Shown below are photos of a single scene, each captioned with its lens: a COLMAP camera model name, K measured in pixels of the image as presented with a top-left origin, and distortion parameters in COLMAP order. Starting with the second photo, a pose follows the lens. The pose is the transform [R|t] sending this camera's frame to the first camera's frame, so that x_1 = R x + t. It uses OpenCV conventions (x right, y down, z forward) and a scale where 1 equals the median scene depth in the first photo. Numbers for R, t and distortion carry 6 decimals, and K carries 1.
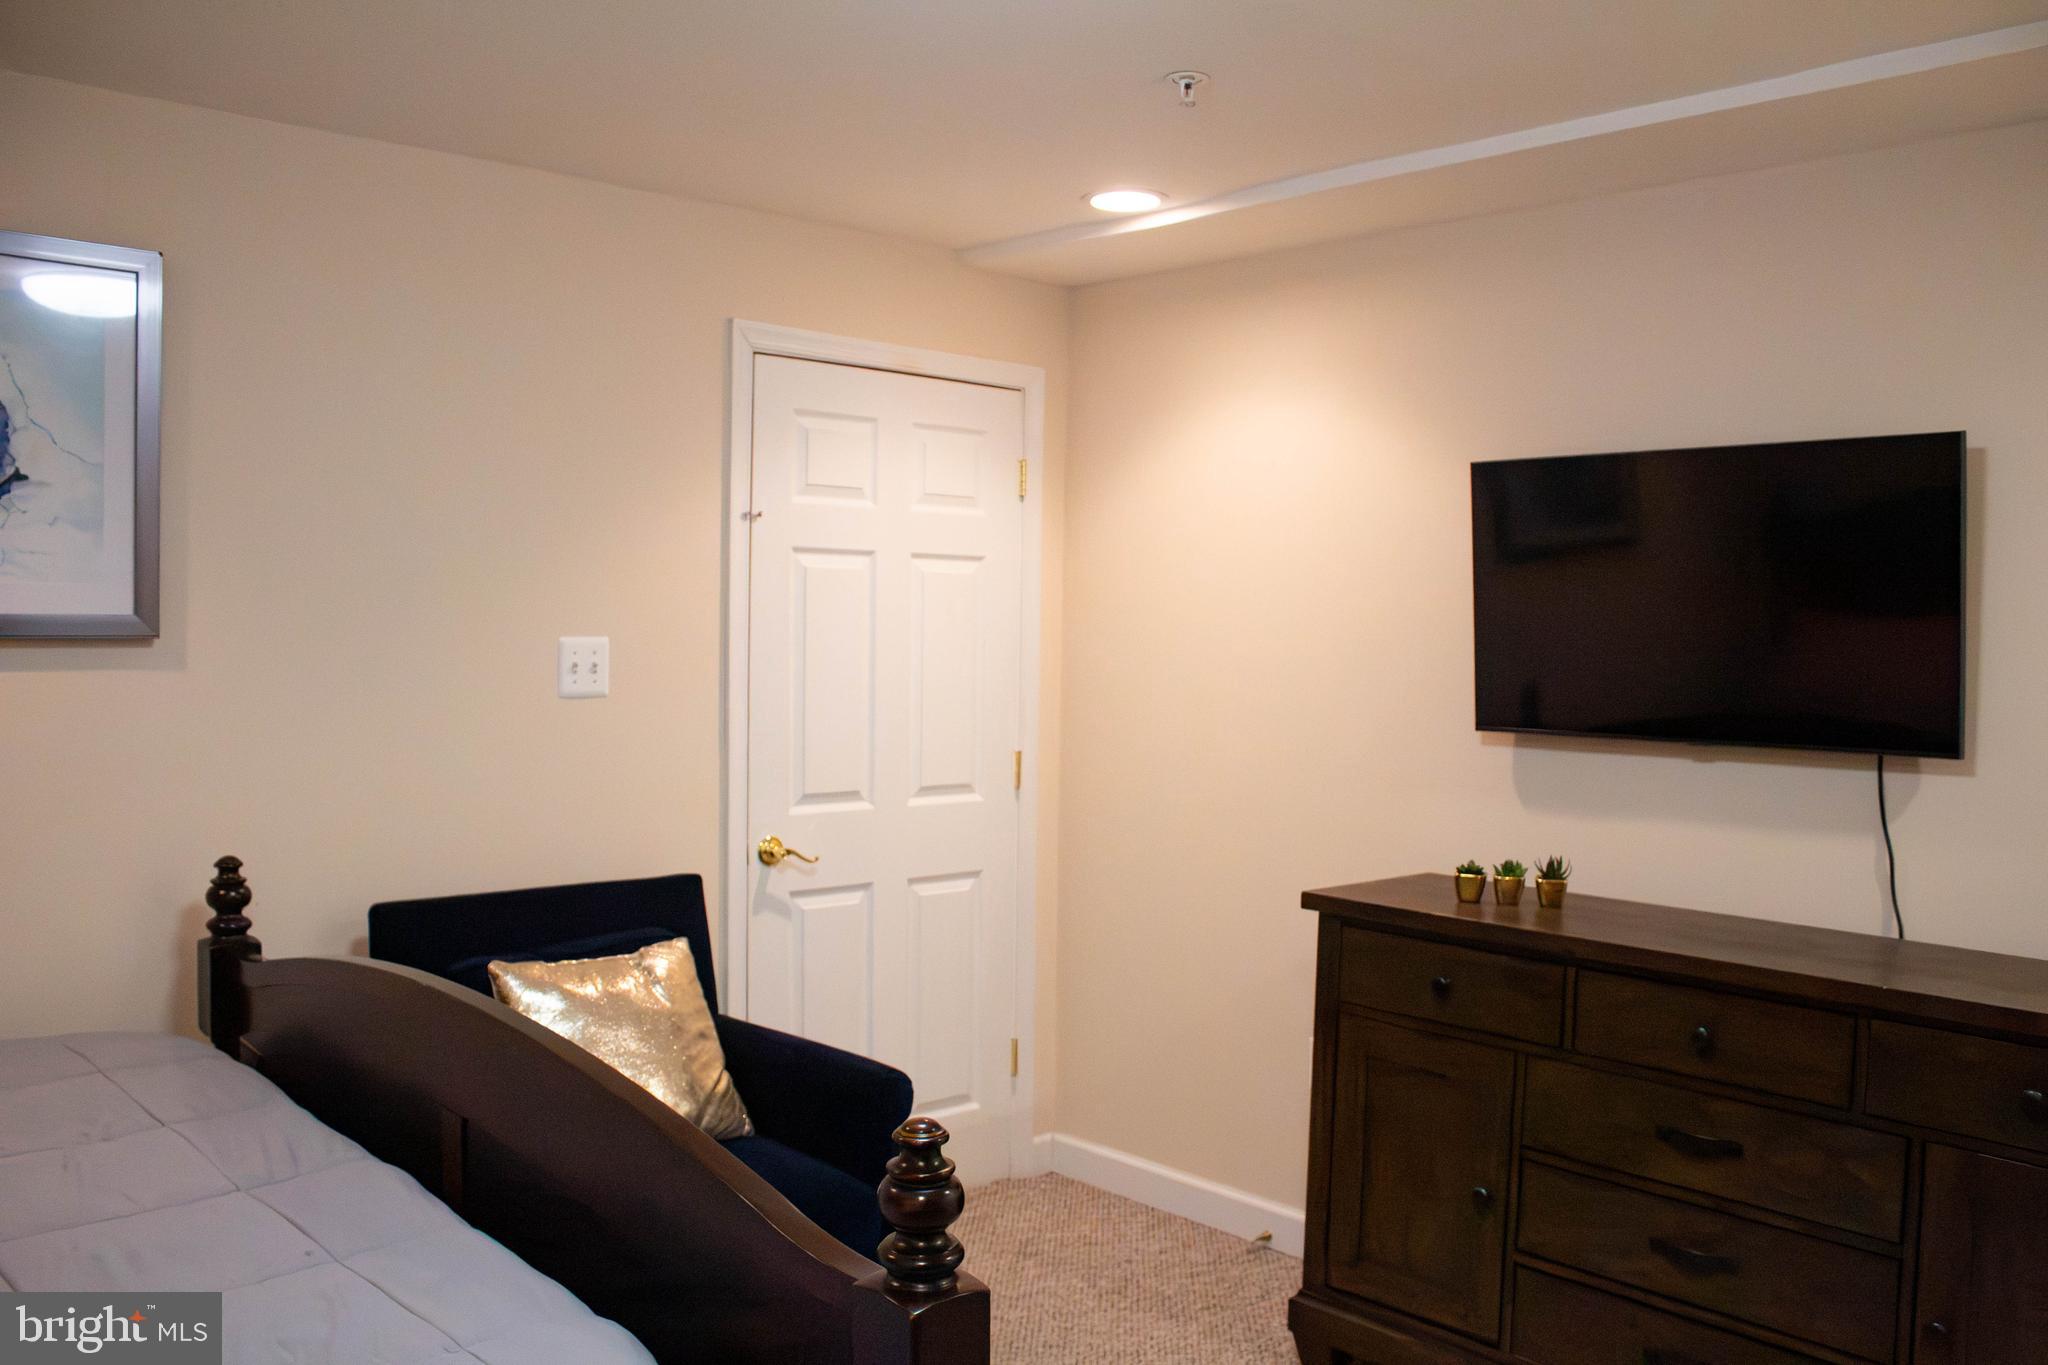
lens RADIAL K [[1697.2, 0, 1030.9], [0, 1697.2, 698.3], [0, 0, 1]] dist [-0.127875, 0.080543]
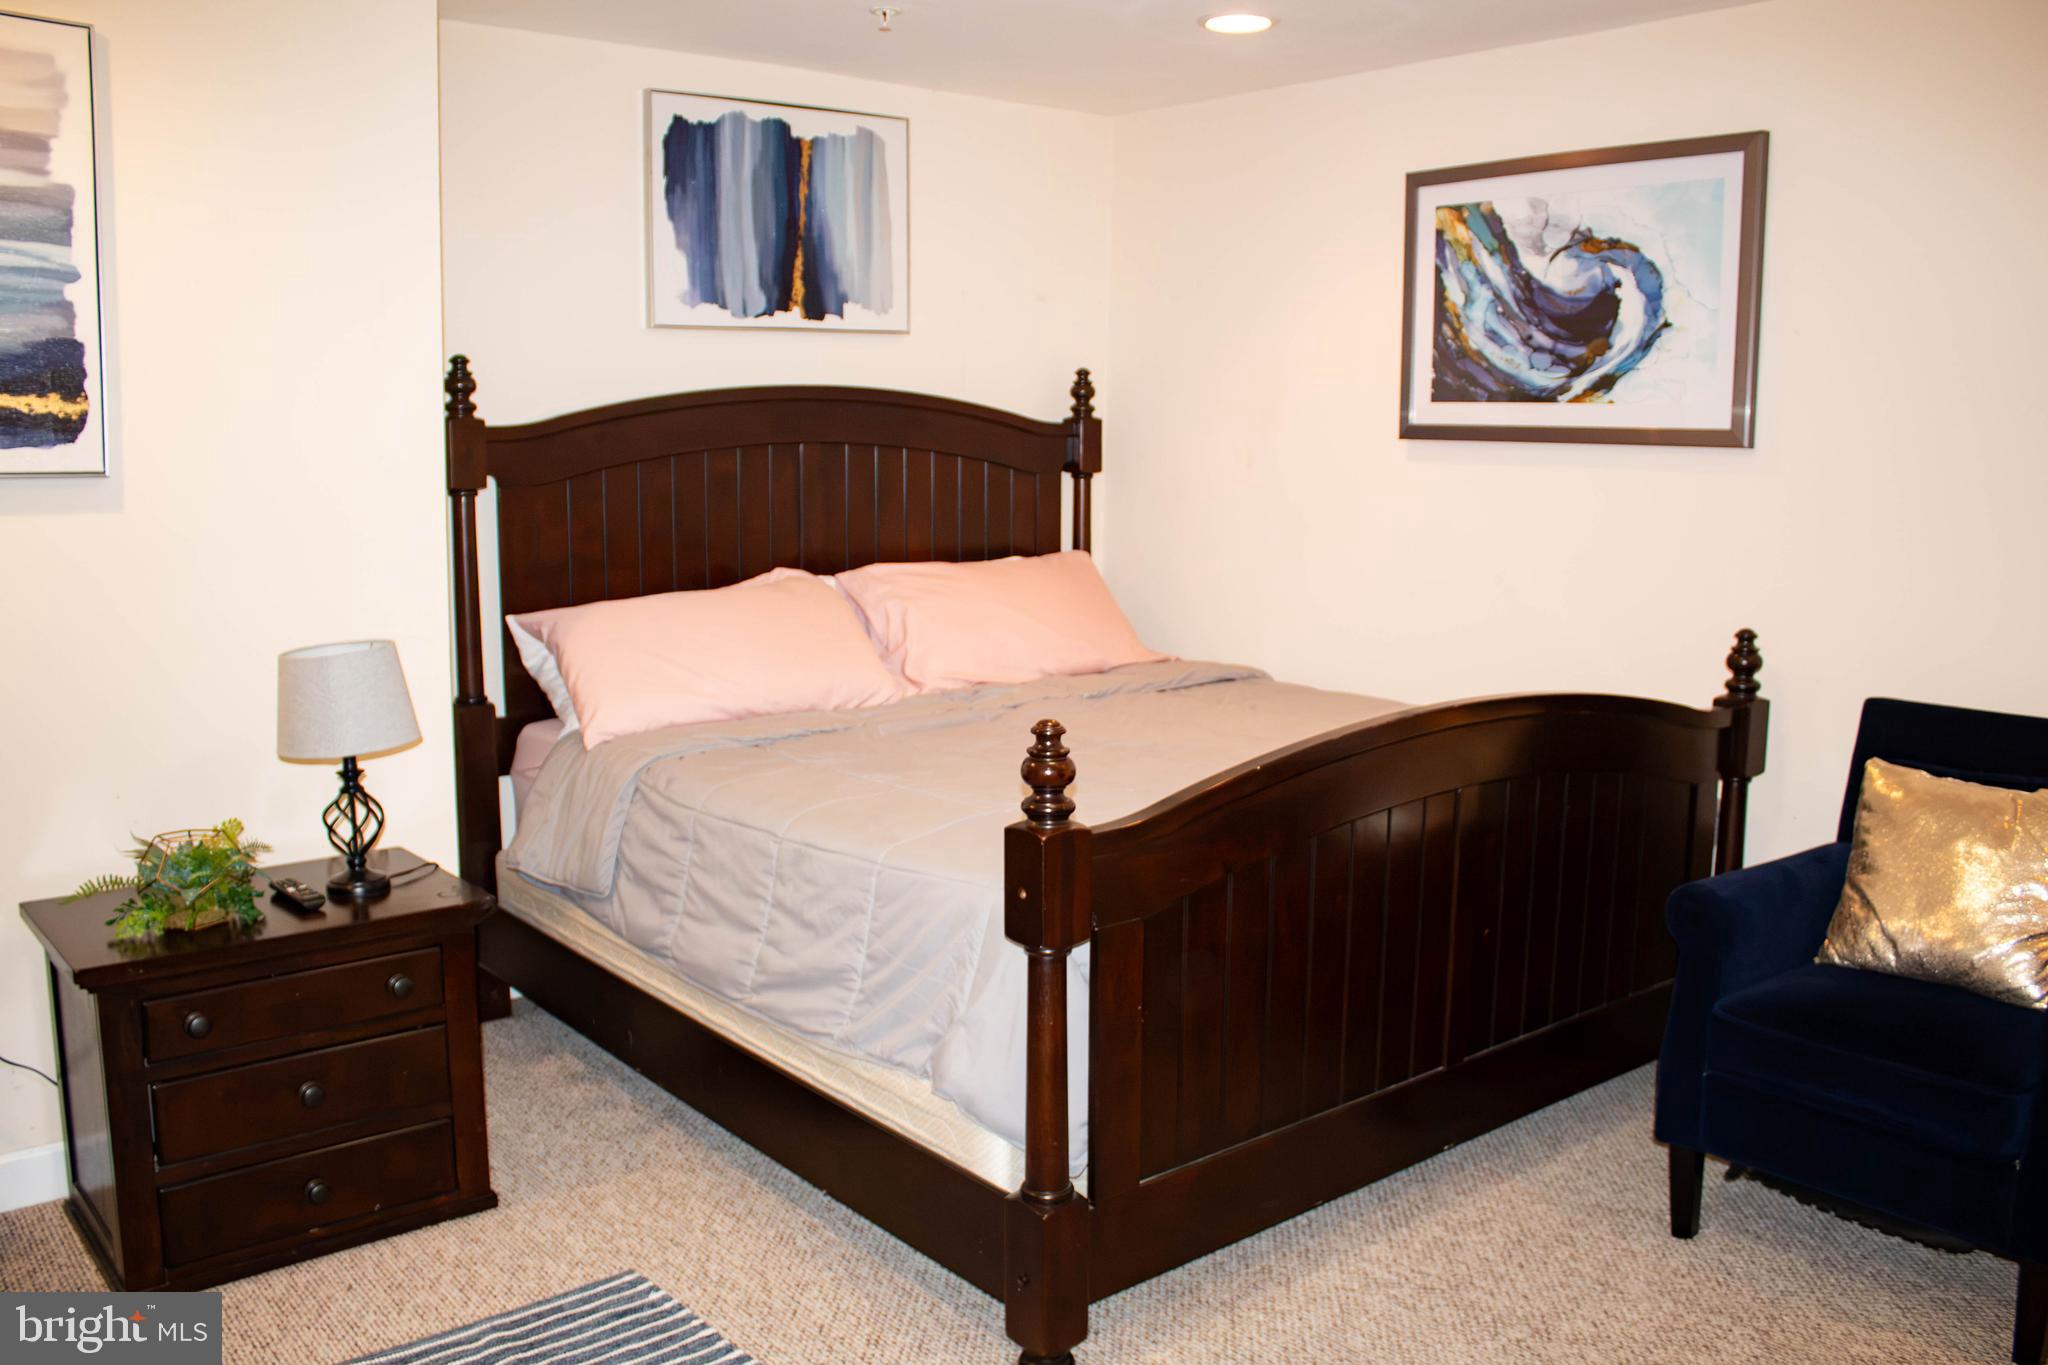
lens RADIAL K [[1697.2, 0, 1003.1], [0, 1697.2, 680.2], [0, 0, 1]] dist [-0.127875, 0.080543]
pose [[-0.051536, 0.131131, -0.990025, 0.574682], [-0.060898, 0.989084, 0.134177, 0.002398], [0.996813, 0.067205, -0.042987, 0.387962]]
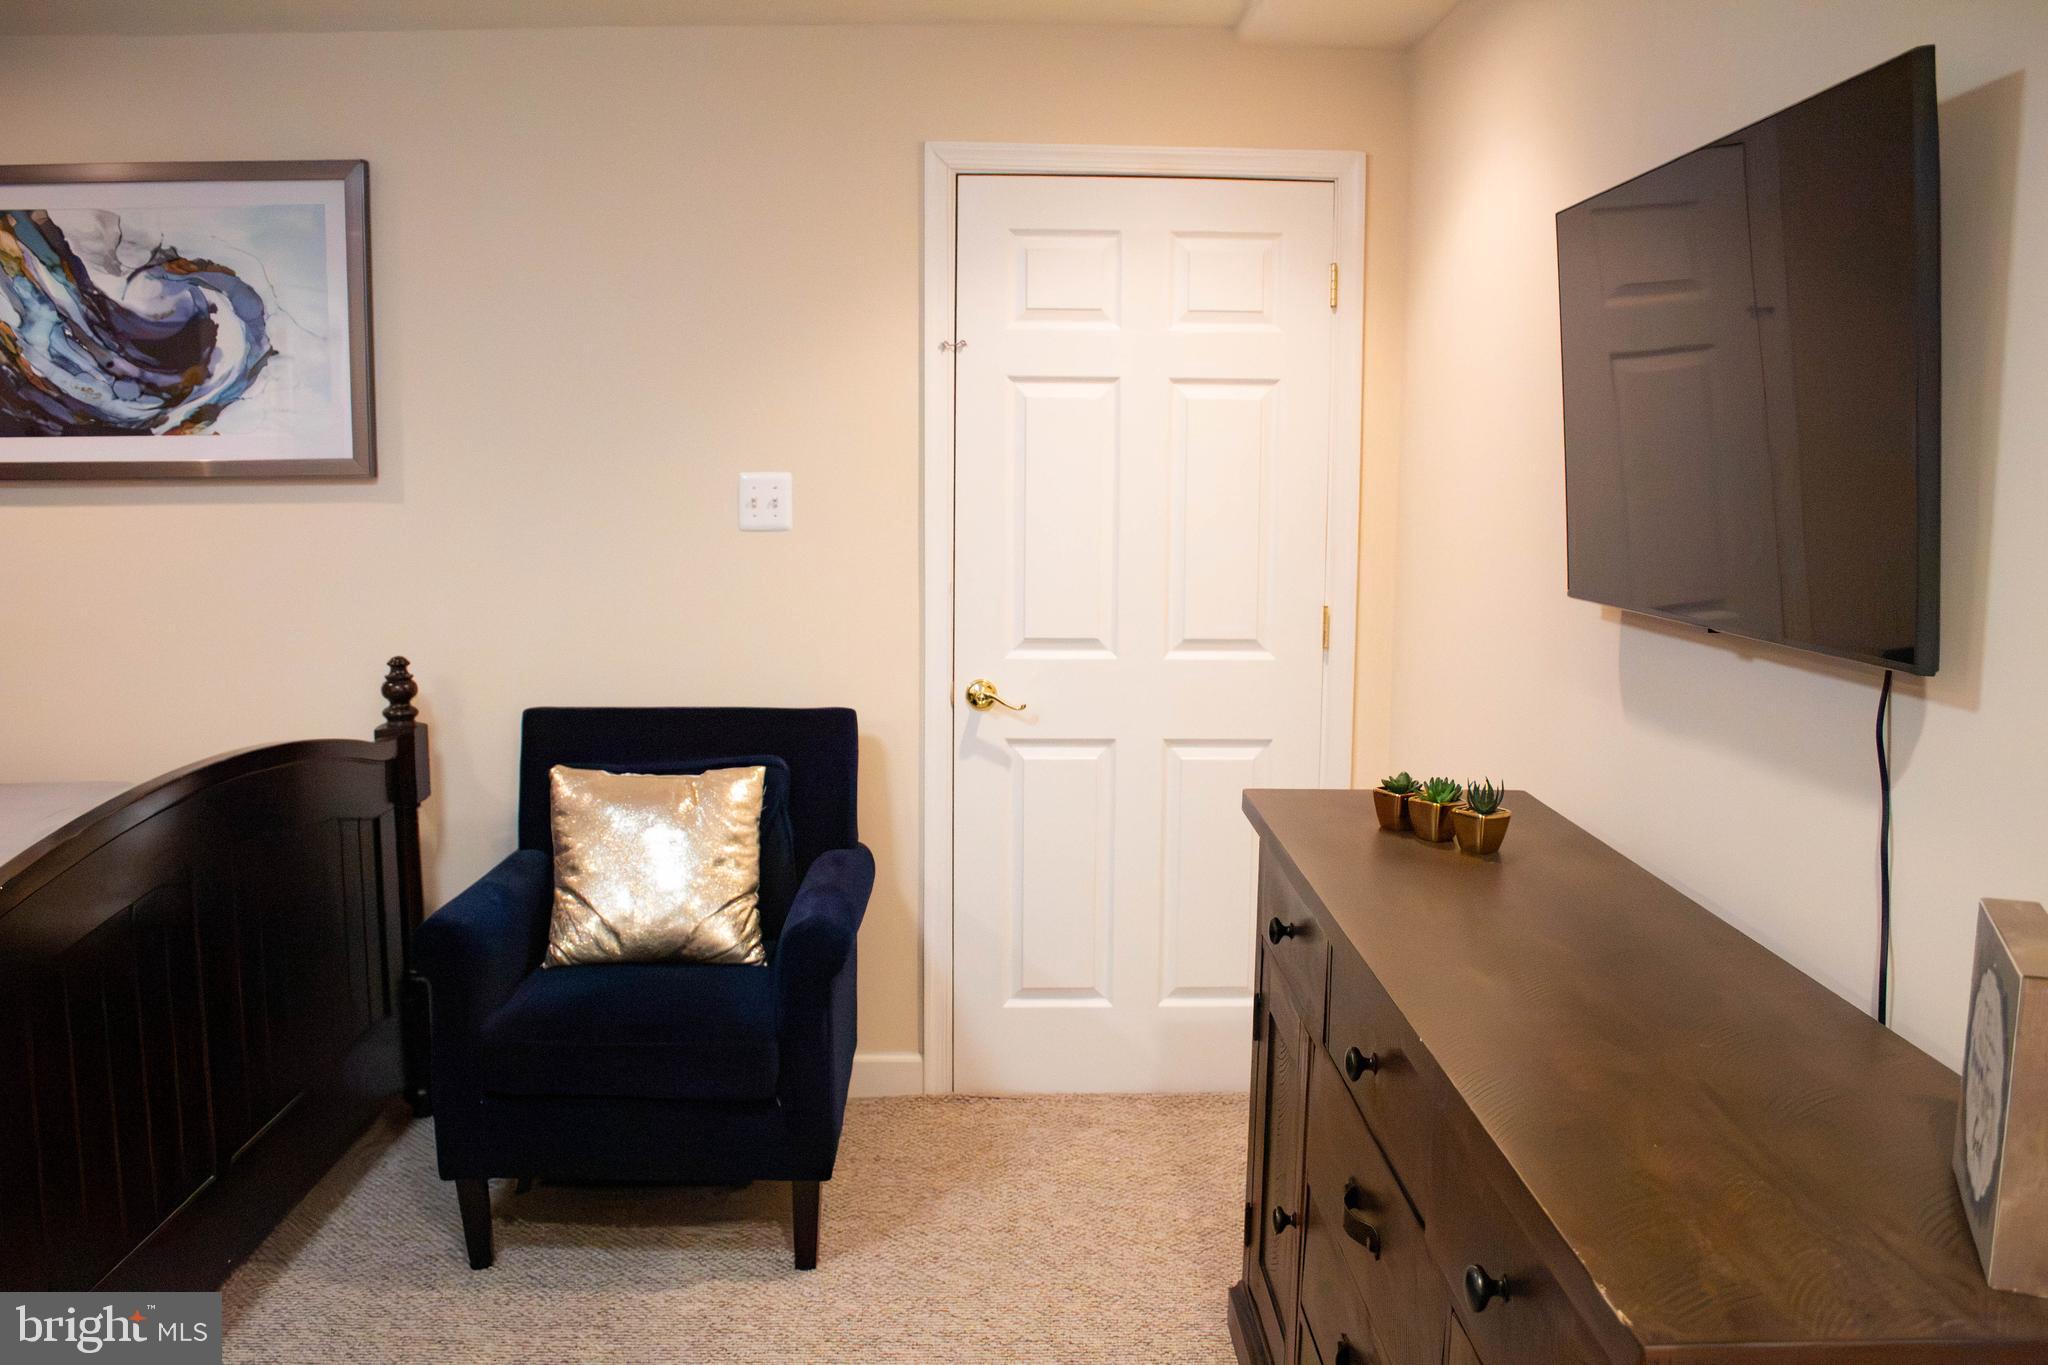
lens RADIAL K [[1697.2, 0, 1023.4], [0, 1697.2, 678.1], [0, 0, 1]] dist [-0.127875, 0.080543]
pose [[0.743700, 0.071293, -0.664702, 0.514657], [-0.021499, 0.996334, 0.082808, 0.000117], [0.668168, -0.047294, 0.742506, 0.299595]]
